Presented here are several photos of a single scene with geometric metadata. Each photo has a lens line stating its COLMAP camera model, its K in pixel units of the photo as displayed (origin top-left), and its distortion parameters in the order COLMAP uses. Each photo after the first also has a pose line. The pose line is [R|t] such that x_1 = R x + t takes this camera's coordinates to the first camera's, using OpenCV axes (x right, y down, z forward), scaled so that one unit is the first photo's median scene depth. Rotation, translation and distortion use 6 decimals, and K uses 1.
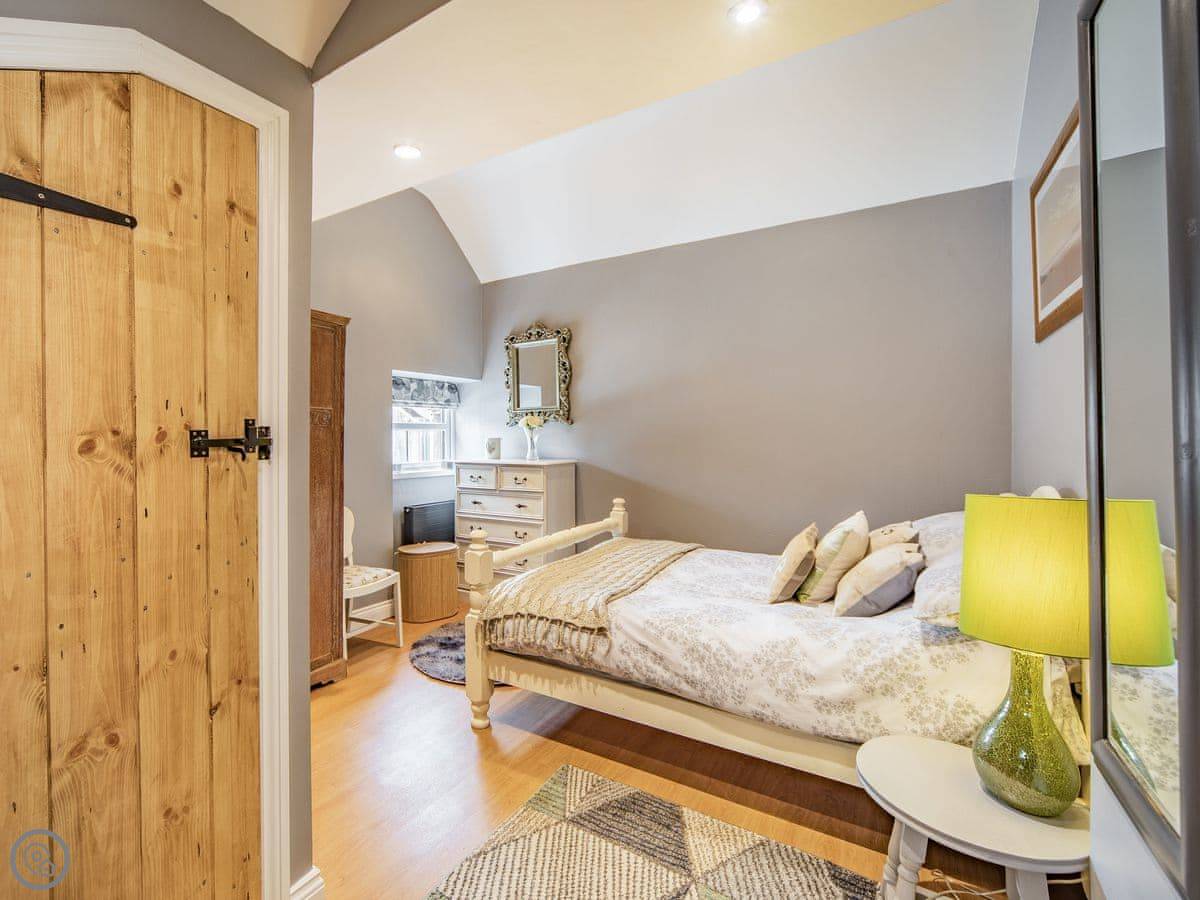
lens RADIAL K [[504.0, 0, 601.6], [0, 504.0, 441.7], [0, 0, 1]] dist [0.001438, 0.000556]
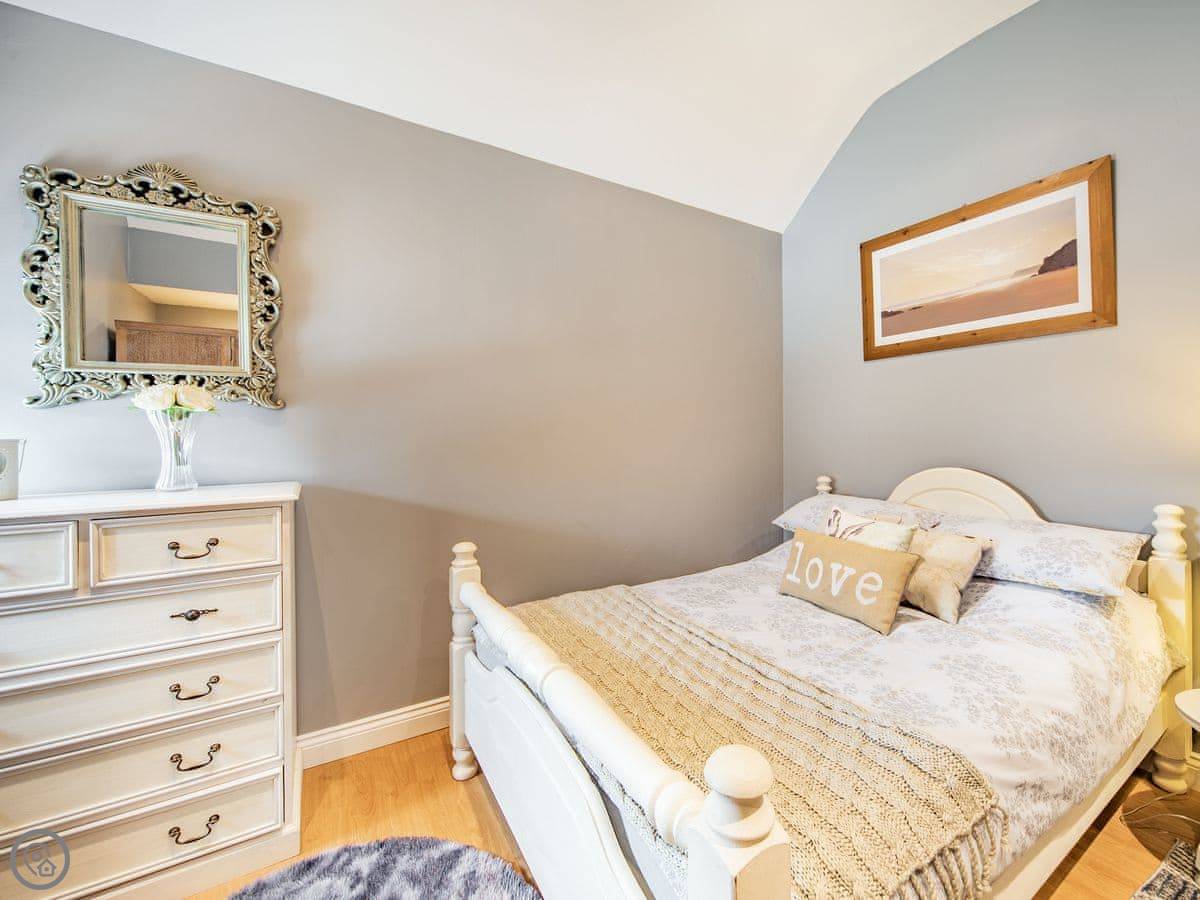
lens RADIAL K [[470.9, 0, 583.6], [0, 470.9, 427.5], [0, 0, 1]] dist [-0.001833, -0.000114]
pose [[0.510236, 0.004875, 0.860021, -0.300682], [0.011028, 0.999865, -0.012211, -0.007837], [-0.859964, 0.015715, 0.510113, 0.522334]]
